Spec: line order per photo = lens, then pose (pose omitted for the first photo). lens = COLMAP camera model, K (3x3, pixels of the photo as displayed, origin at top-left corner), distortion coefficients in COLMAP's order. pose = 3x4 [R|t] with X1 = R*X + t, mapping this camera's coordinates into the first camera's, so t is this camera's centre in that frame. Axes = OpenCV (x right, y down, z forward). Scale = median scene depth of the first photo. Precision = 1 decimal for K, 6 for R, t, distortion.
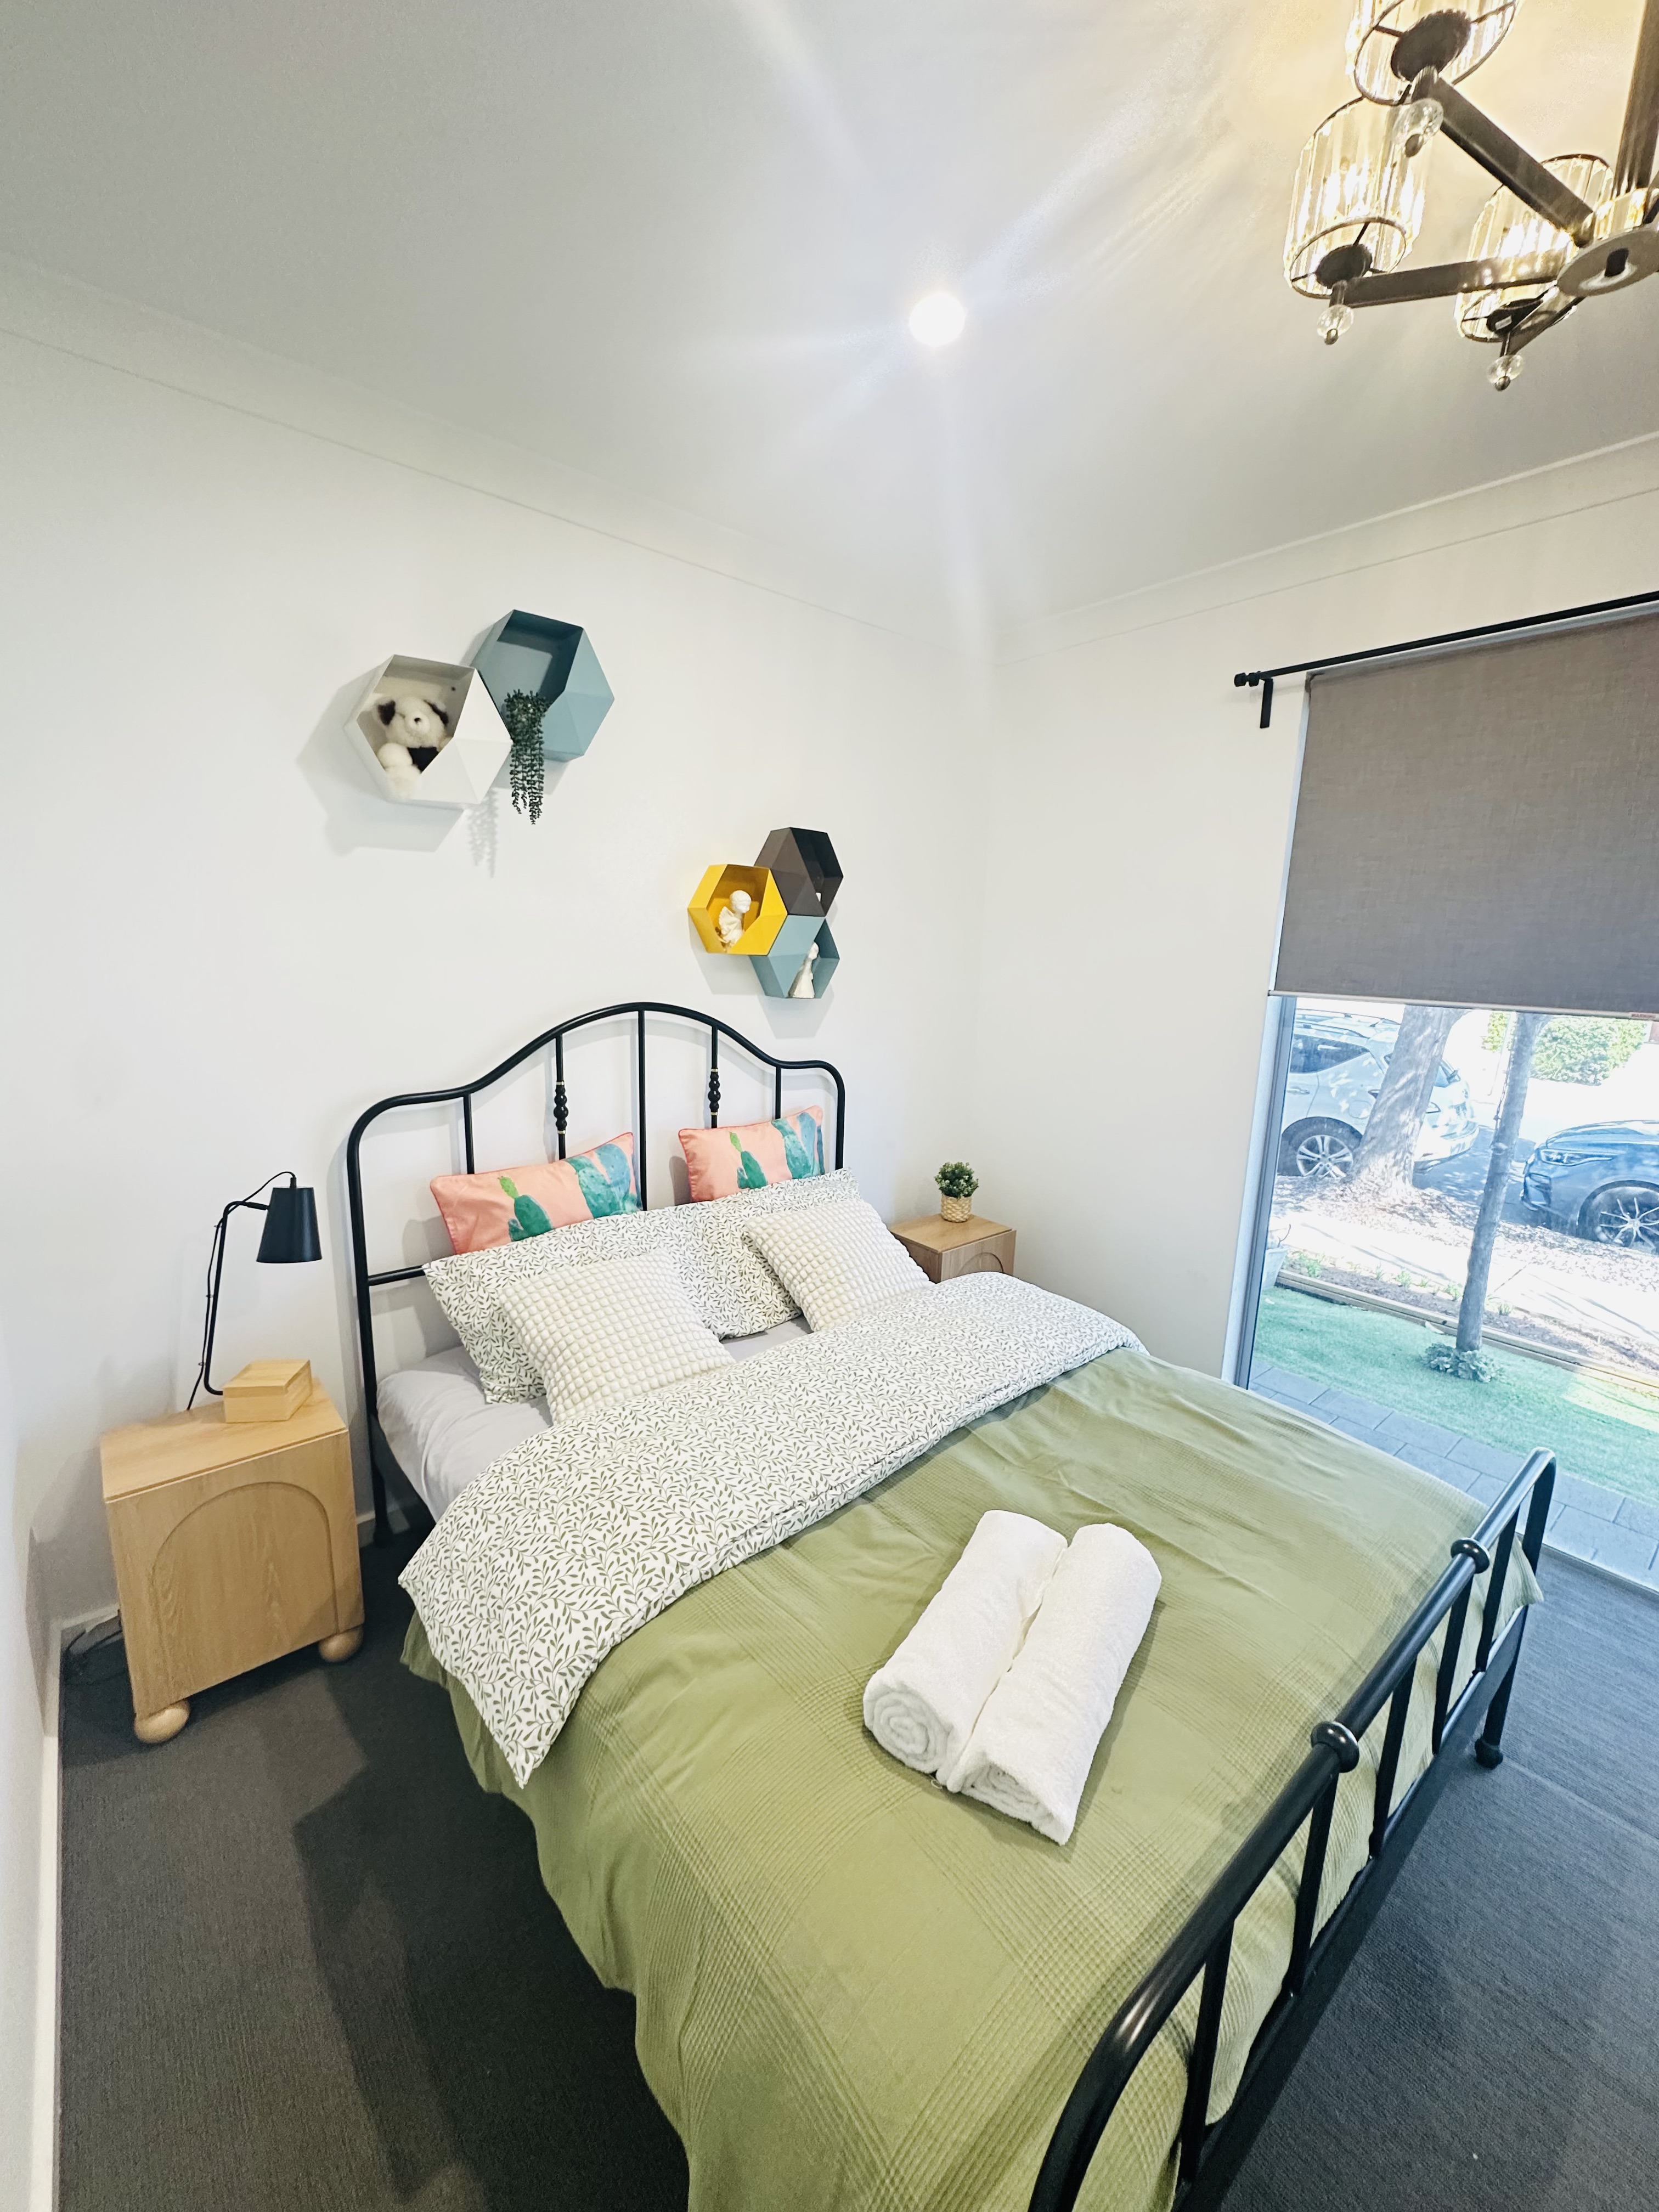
lens RADIAL K [[887.3, 0, 828.8], [0, 887.3, 1109.2], [0, 0, 1]] dist [0.000014, 0.000166]
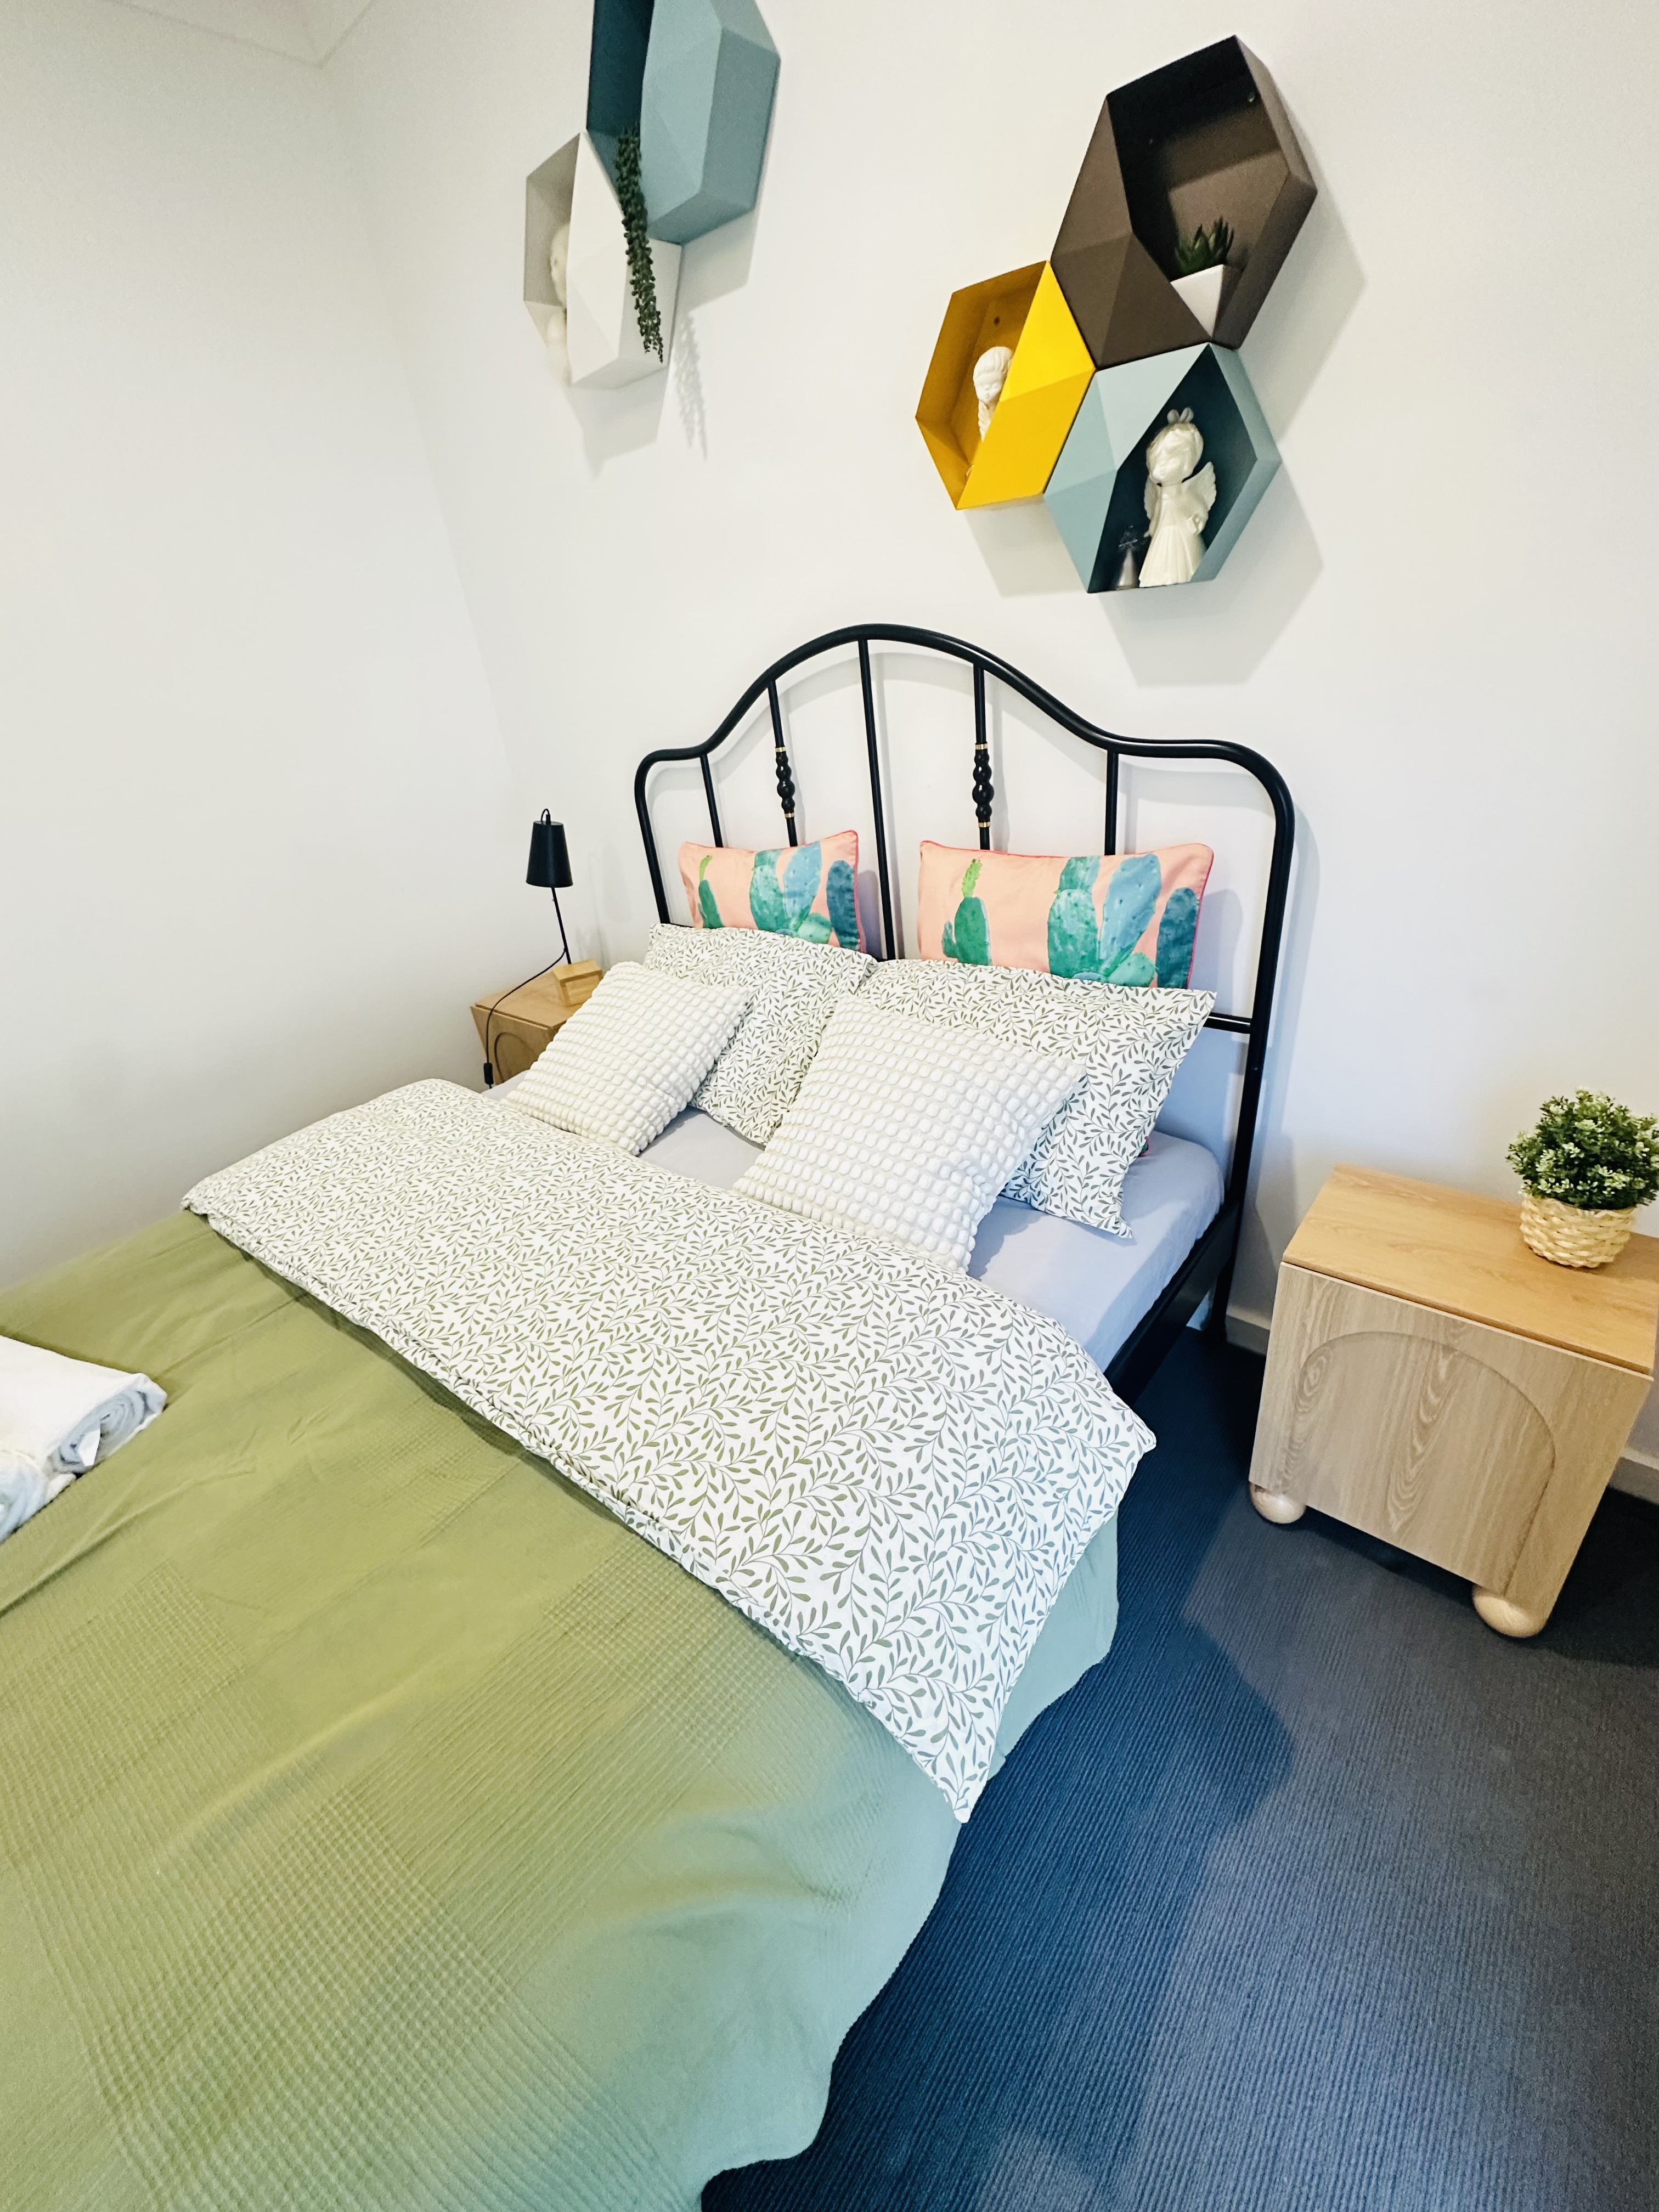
lens RADIAL K [[887.3, 0, 828.8], [0, 887.3, 1109.2], [0, 0, 1]] dist [0.000014, 0.000166]
pose [[0.159501, 0.435596, -0.885898, 0.507617], [-0.066581, 0.900090, 0.430586, -0.079121], [0.984950, -0.009695, 0.172567, 0.852861]]
